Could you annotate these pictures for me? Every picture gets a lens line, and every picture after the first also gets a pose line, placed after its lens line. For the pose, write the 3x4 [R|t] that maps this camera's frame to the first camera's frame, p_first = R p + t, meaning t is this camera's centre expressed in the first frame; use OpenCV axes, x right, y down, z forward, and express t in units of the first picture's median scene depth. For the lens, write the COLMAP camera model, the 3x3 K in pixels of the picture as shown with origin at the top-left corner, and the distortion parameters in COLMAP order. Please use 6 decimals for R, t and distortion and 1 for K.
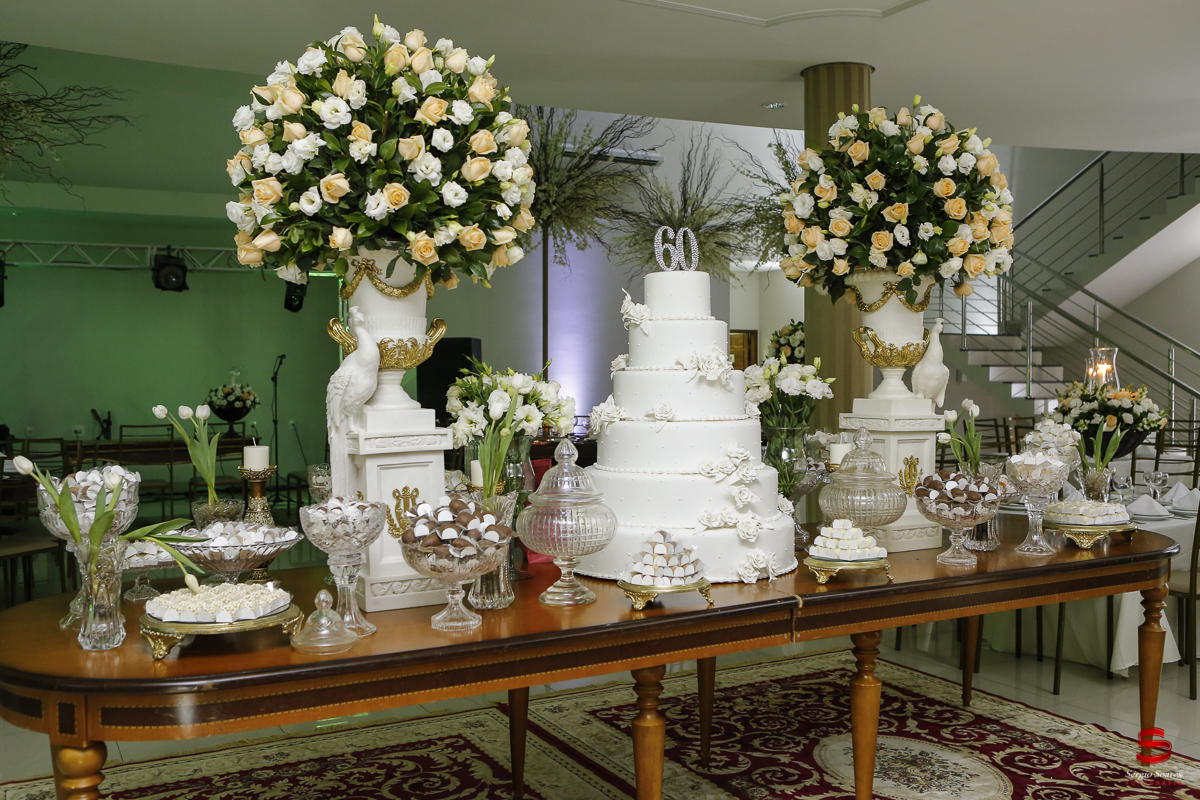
lens RADIAL K [[1089.7, 0, 600.0], [0, 1089.7, 400.0], [0, 0, 1]] dist [-0.054573, 0.002191]
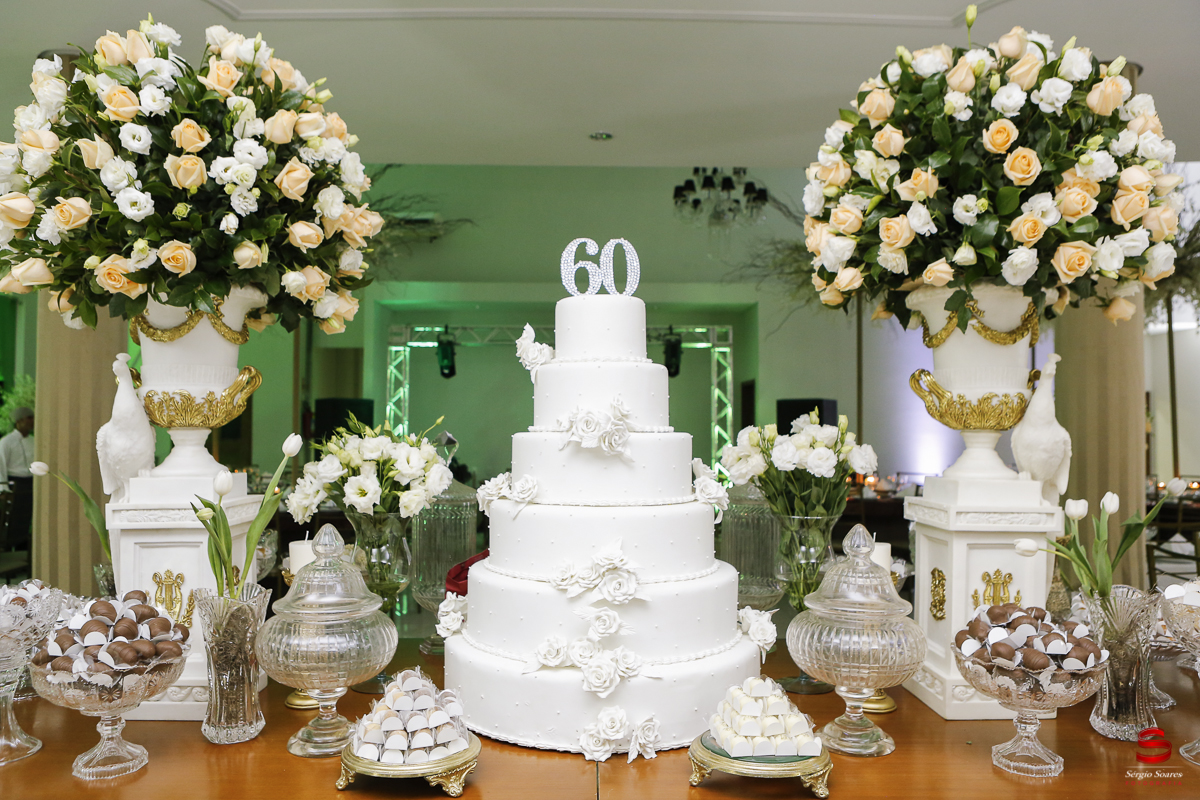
lens RADIAL K [[868.1, 0, 602.2], [0, 868.1, 408.5], [0, 0, 1]] dist [-0.078503, 0.002132]
pose [[0.887159, -0.001207, -0.461463, 0.336733], [-0.021044, 0.998850, -0.043070, -0.017995], [0.460985, 0.047921, 0.886113, 0.477350]]
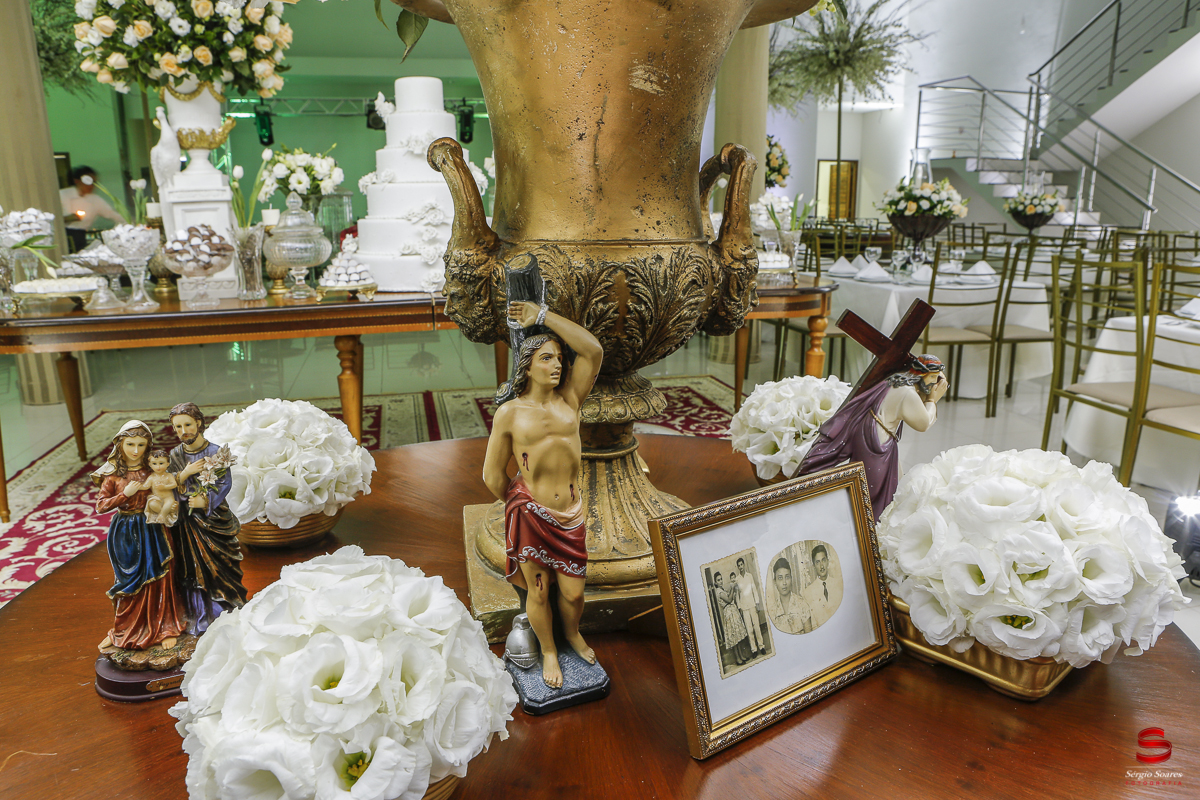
lens RADIAL K [[808.3, 0, 600.0], [0, 808.3, 400.0], [0, 0, 1]] dist [-0.102564, 0.056154]
pose [[0.970079, 0.058589, -0.235614, 0.559824], [-0.006261, 0.976161, 0.216957, 0.064859], [0.242709, -0.208990, 0.947320, -0.008720]]
